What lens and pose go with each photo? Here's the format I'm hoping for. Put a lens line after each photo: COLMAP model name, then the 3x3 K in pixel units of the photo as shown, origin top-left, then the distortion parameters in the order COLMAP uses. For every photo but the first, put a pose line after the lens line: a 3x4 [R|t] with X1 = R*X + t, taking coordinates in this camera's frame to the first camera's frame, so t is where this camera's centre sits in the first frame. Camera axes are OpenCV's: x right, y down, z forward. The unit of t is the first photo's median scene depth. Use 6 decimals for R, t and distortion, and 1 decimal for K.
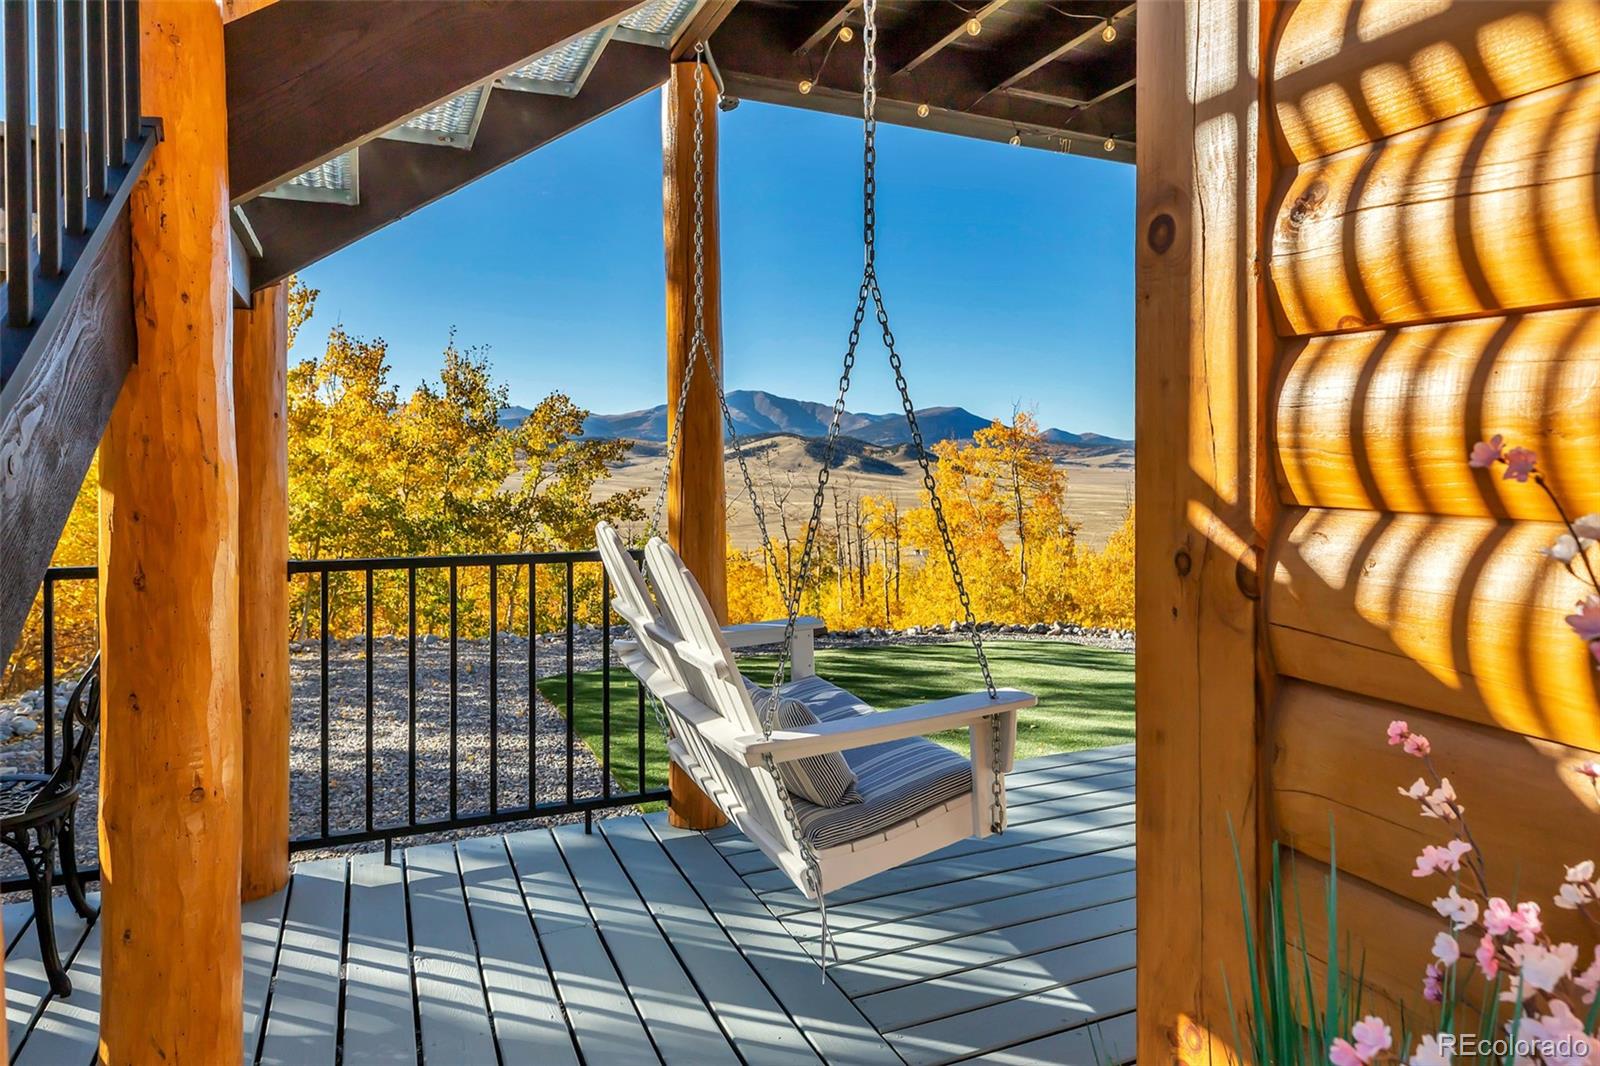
lens RADIAL K [[998.6, 0, 811.8], [0, 998.6, 459.8], [0, 0, 1]] dist [0.001447, 0.000179]
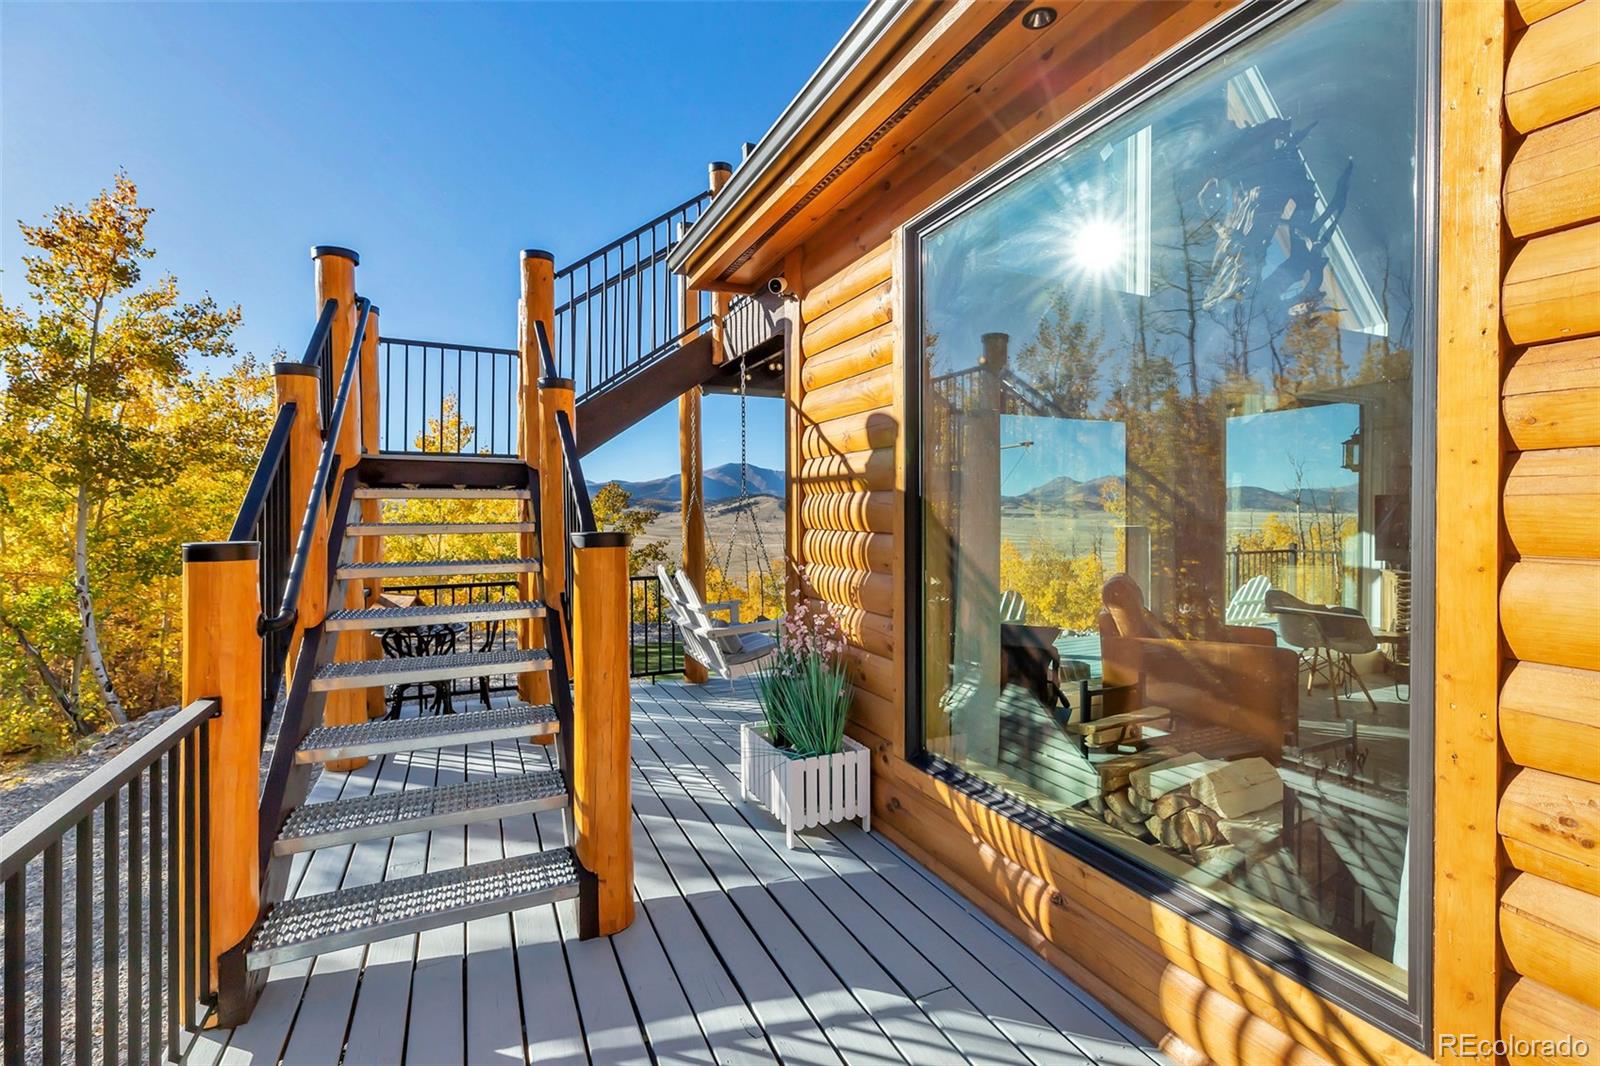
lens RADIAL K [[724.7, 0, 792.9], [0, 724.7, 491.7], [0, 0, 1]] dist [0.000980, 0.000053]
pose [[0.999849, -0.012239, 0.012318, 0.016080], [0.012590, 0.999505, -0.028821, -0.008993], [-0.011959, 0.028972, 0.999509, -0.118045]]
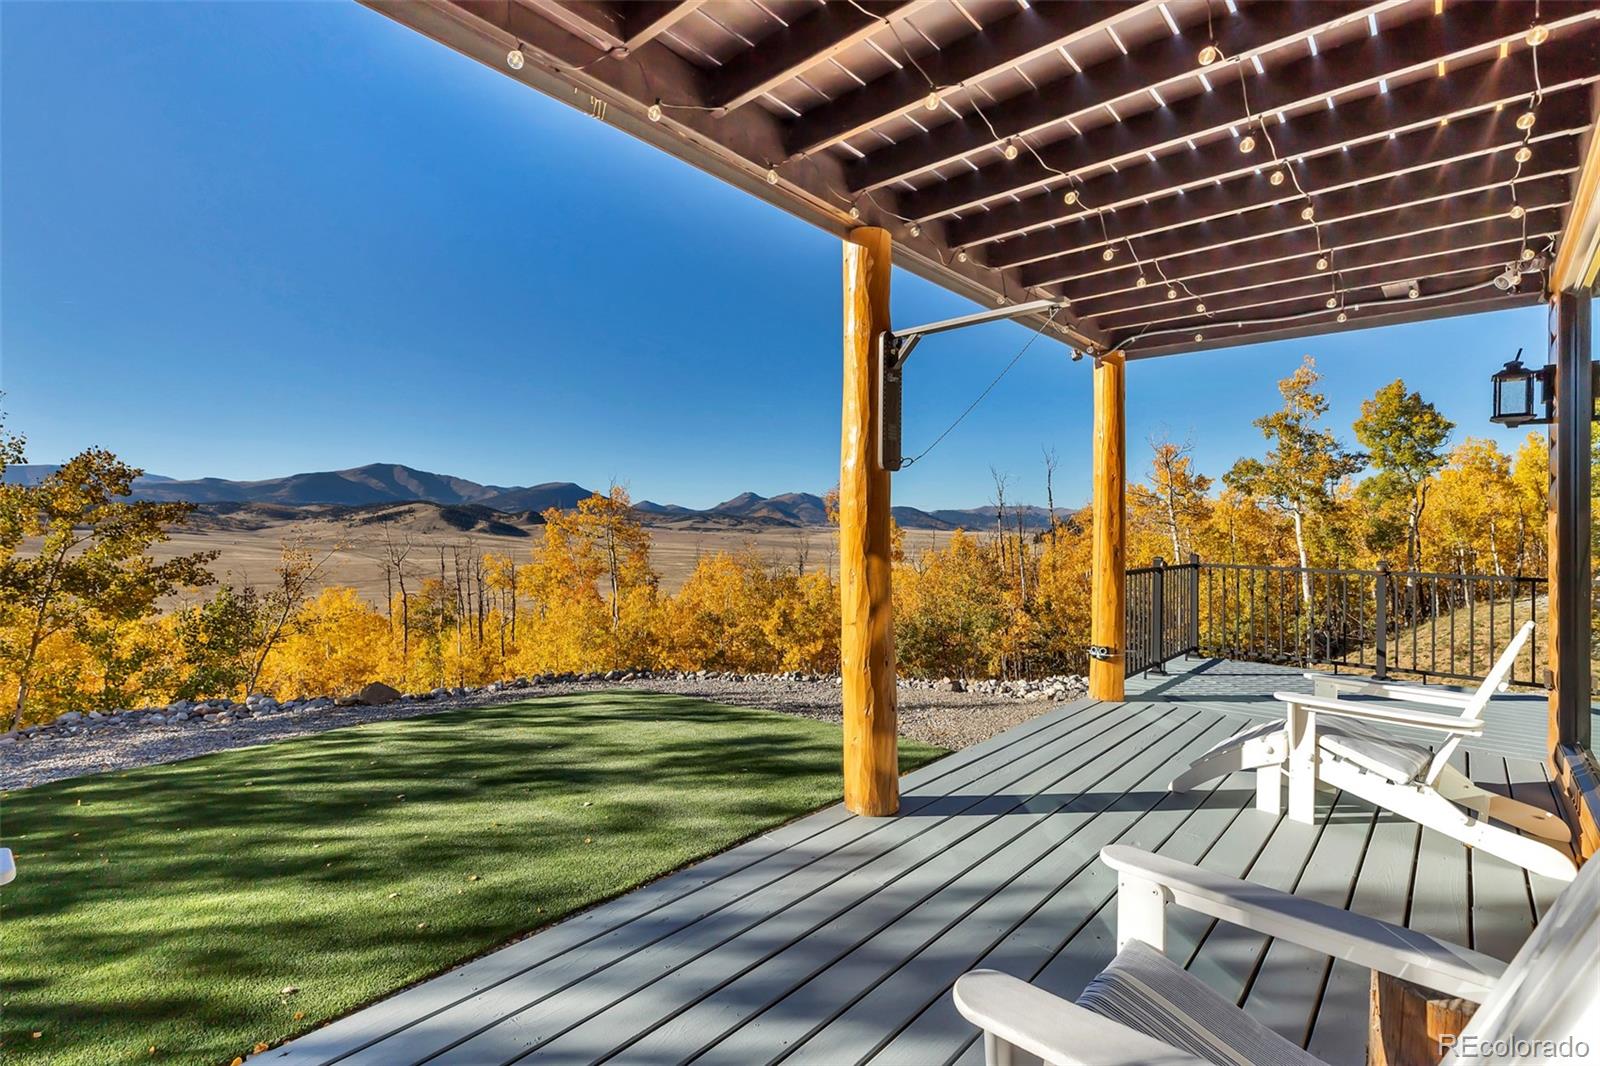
lens RADIAL K [[751.3, 0, 793.4], [0, 751.3, 517.7], [0, 0, 1]] dist [0.000330, 0.000072]
pose [[0.908335, 0.007786, 0.418171, 0.023918], [-0.004157, 0.999945, -0.009590, 0.000120], [-0.418223, 0.006973, 0.908318, 0.065051]]
